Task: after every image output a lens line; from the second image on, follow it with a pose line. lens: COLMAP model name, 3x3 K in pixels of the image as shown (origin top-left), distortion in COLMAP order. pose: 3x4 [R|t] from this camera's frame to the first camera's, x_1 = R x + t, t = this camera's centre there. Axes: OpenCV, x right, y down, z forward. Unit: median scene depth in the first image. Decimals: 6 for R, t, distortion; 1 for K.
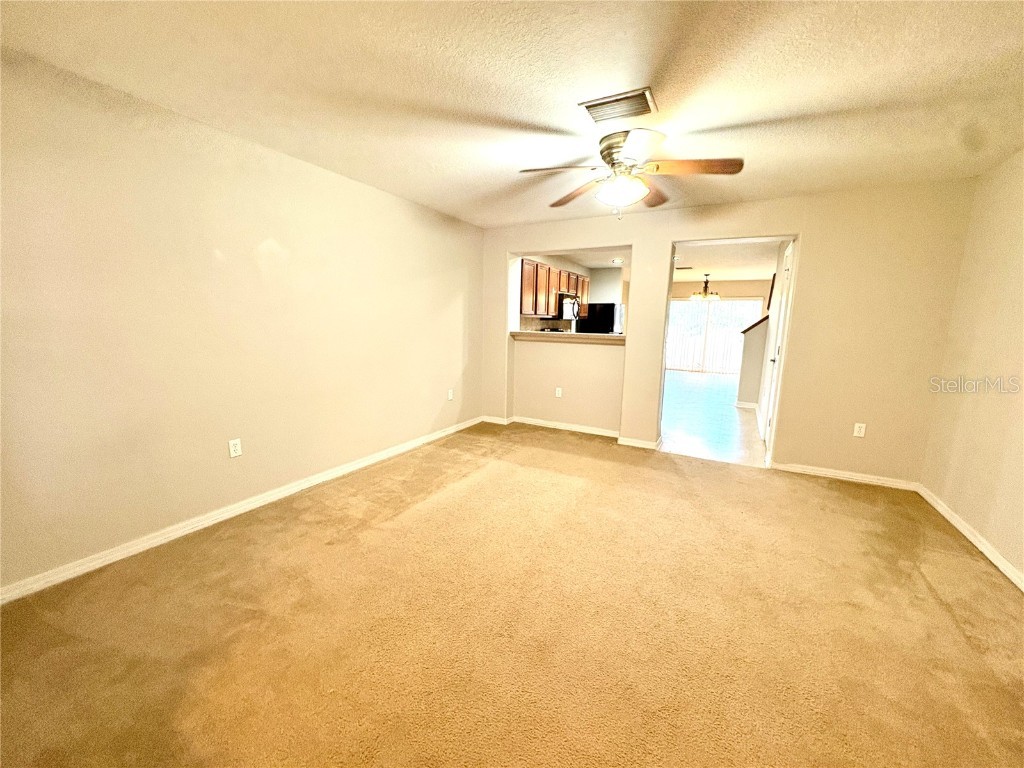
lens RADIAL K [[407.3, 0, 510.9], [0, 407.3, 383.3], [0, 0, 1]] dist [-0.000217, 0.000035]
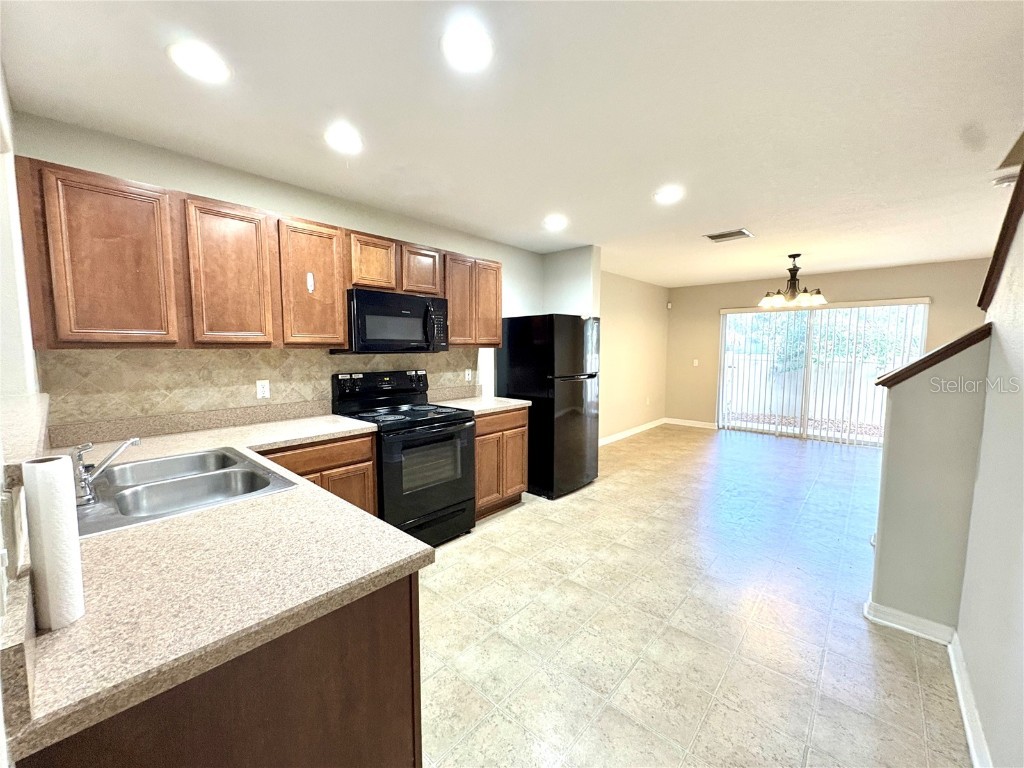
lens RADIAL K [[407.3, 0, 510.9], [0, 407.3, 383.3], [0, 0, 1]] dist [-0.000217, 0.000035]
pose [[0.974173, -0.000337, -0.225802, 0.353619], [-0.015988, 0.997386, -0.070467, -0.096311], [0.225236, 0.072257, 0.971621, 0.620190]]
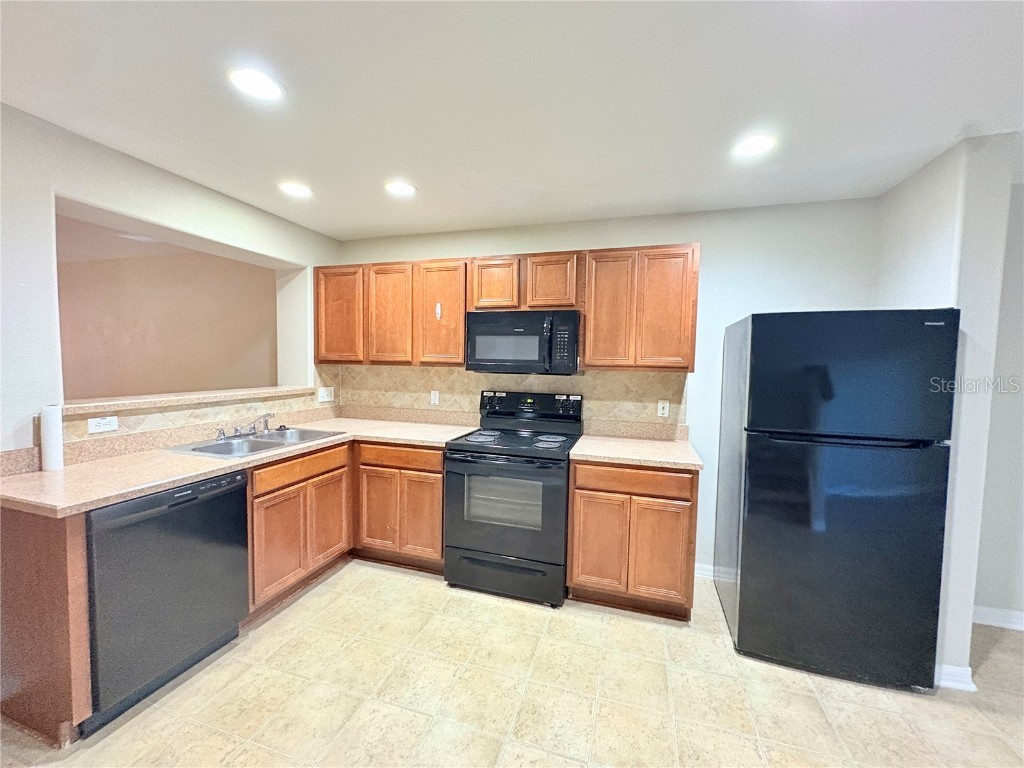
lens RADIAL K [[407.3, 0, 510.9], [0, 407.3, 383.3], [0, 0, 1]] dist [-0.000217, 0.000035]
pose [[0.207243, 0.038284, -0.977540, 0.510060], [-0.168964, 0.985618, 0.002780, -0.140290], [0.963588, 0.164593, 0.210731, 0.877945]]
